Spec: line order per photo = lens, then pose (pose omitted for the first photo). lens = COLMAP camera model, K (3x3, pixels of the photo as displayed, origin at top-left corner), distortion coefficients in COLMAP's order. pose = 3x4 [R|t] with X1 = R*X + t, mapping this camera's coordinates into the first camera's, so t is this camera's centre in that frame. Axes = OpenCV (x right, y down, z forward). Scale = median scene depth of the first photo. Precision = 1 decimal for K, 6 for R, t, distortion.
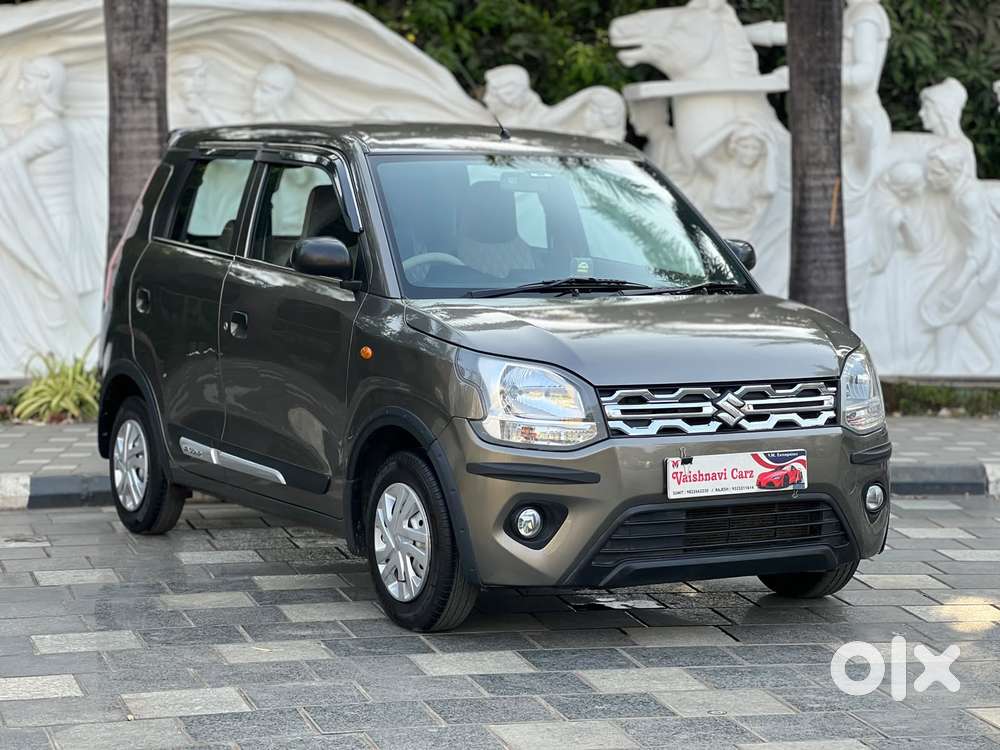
lens RADIAL K [[2200.0, 0, 500.0], [0, 2200.0, 375.0], [0, 0, 1]] dist [-0.018340, 2.720991]
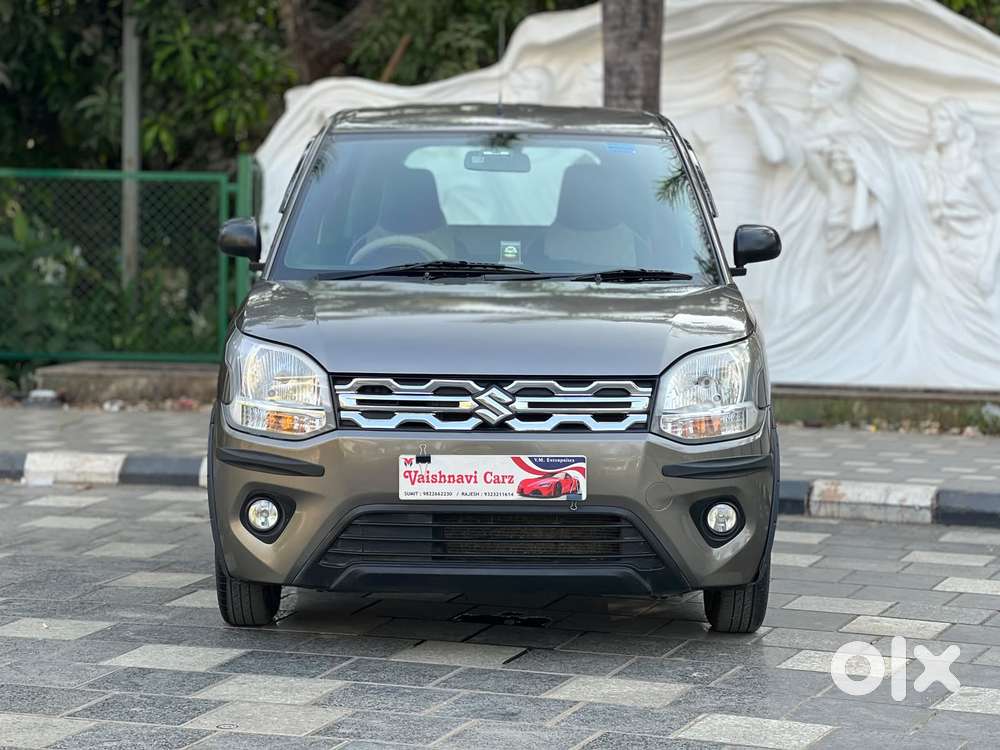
lens RADIAL K [[2200.0, 0, 500.0], [0, 2200.0, 375.0], [0, 0, 1]] dist [-0.018340, 2.720991]
pose [[0.867350, 0.035784, -0.496410, 0.546156], [-0.040471, 0.999180, 0.001314, 0.001743], [0.496050, 0.018950, 0.868087, 0.220152]]
